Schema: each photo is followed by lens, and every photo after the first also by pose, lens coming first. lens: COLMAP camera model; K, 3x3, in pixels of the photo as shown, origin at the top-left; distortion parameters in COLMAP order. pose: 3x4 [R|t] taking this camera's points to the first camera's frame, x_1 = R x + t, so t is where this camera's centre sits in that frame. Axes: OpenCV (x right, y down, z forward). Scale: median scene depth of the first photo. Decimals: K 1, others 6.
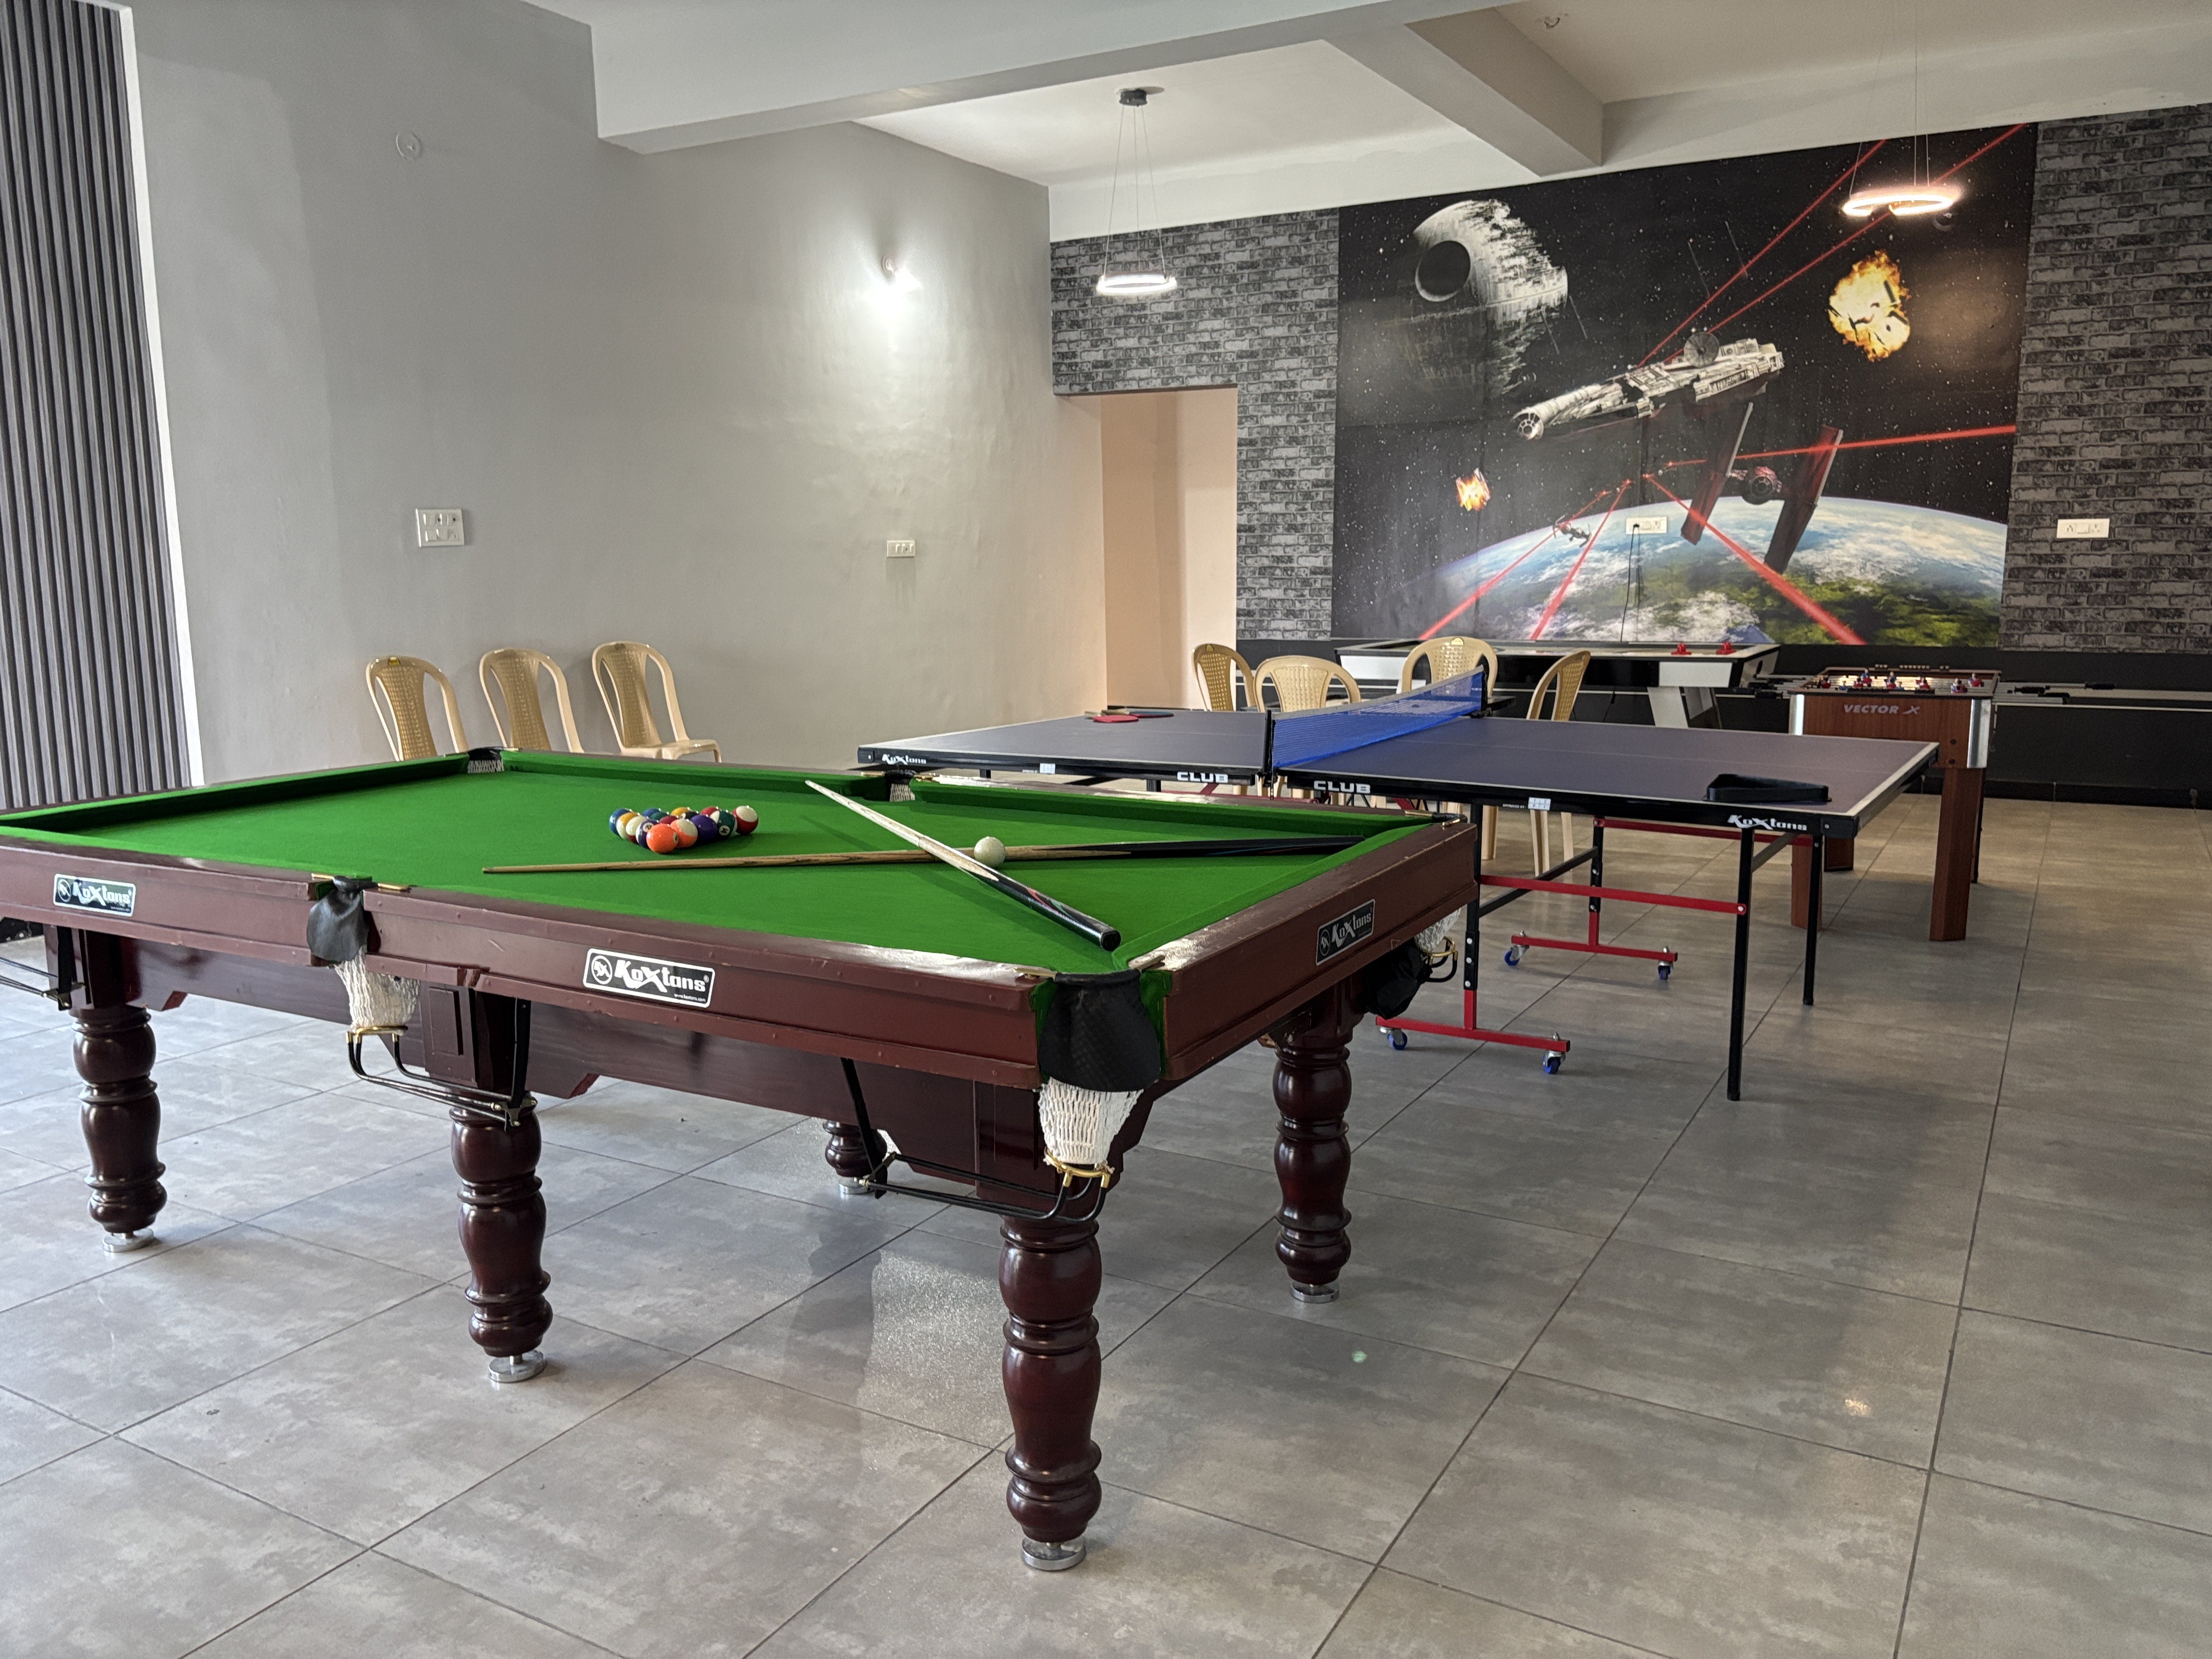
lens RADIAL K [[1676.4, 0, 1112.8], [0, 1676.4, 821.9], [0, 0, 1]] dist [0.019271, -0.020632]
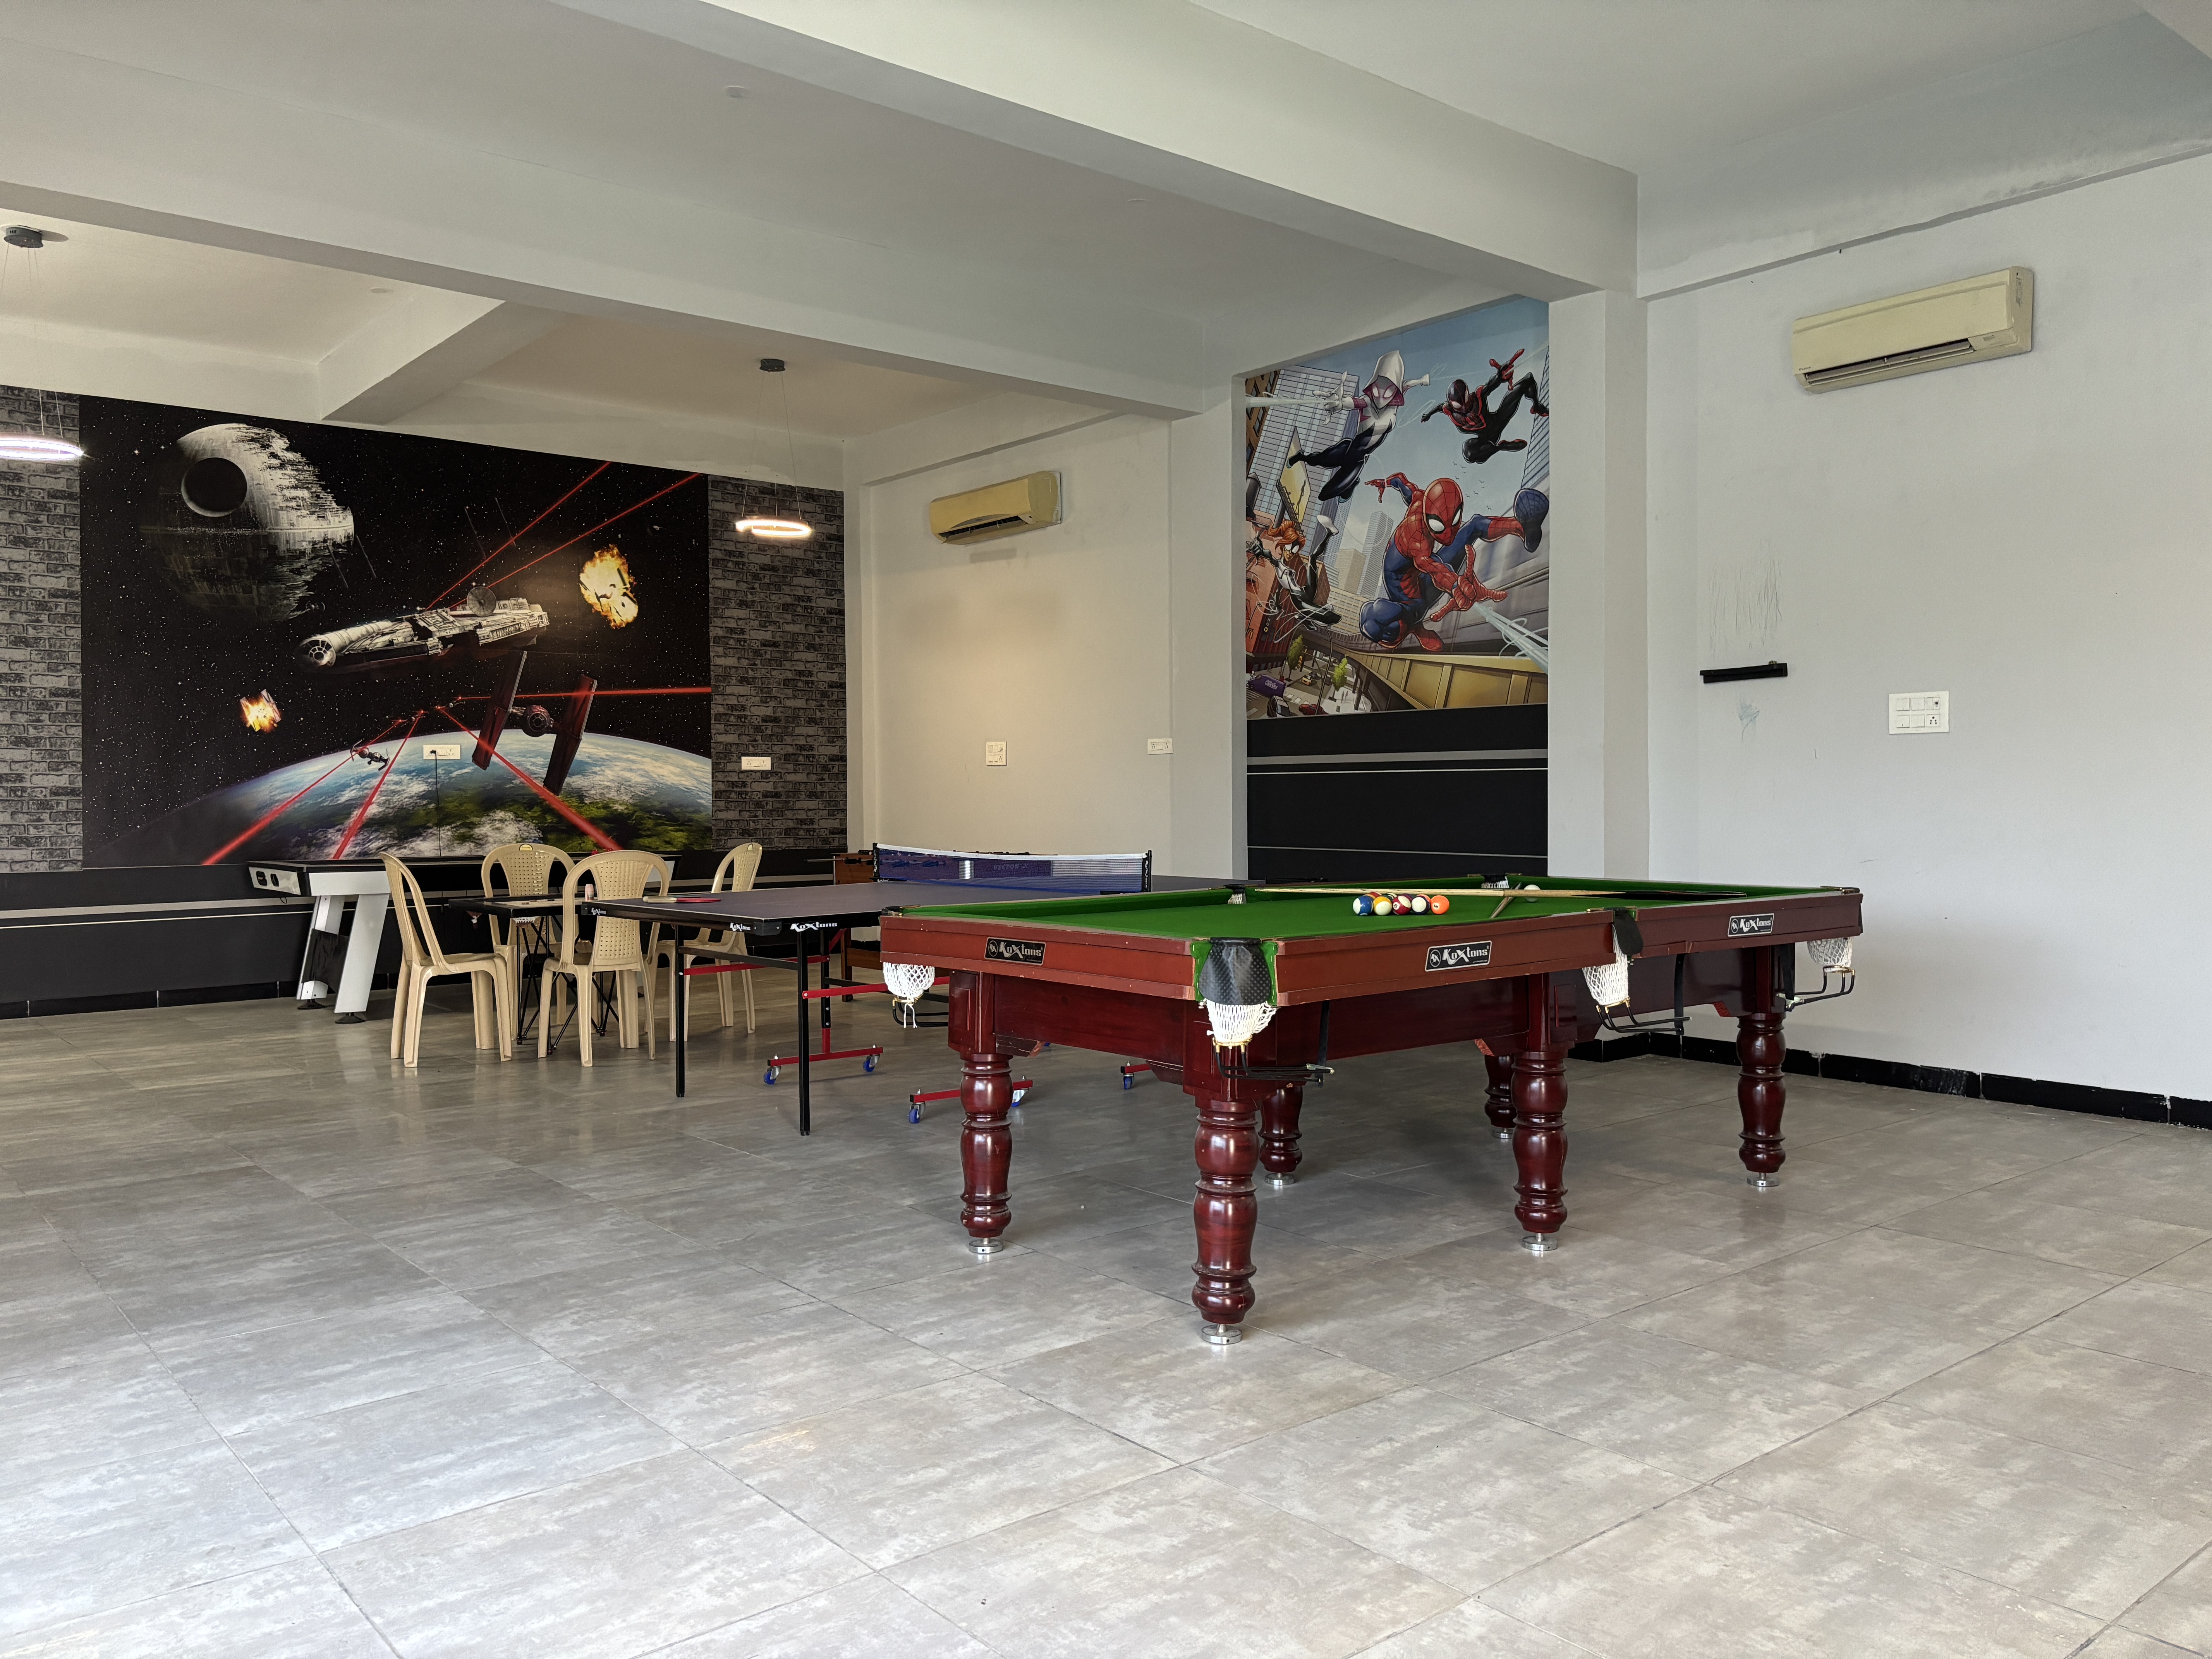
lens RADIAL K [[1676.4, 0, 1113.7], [0, 1676.4, 825.5], [0, 0, 1]] dist [0.019271, -0.020632]
pose [[0.347458, -0.008647, 0.937656, -0.567391], [0.152159, 0.987224, -0.047280, -0.010736], [-0.925268, 0.159101, 0.344334, 0.228795]]
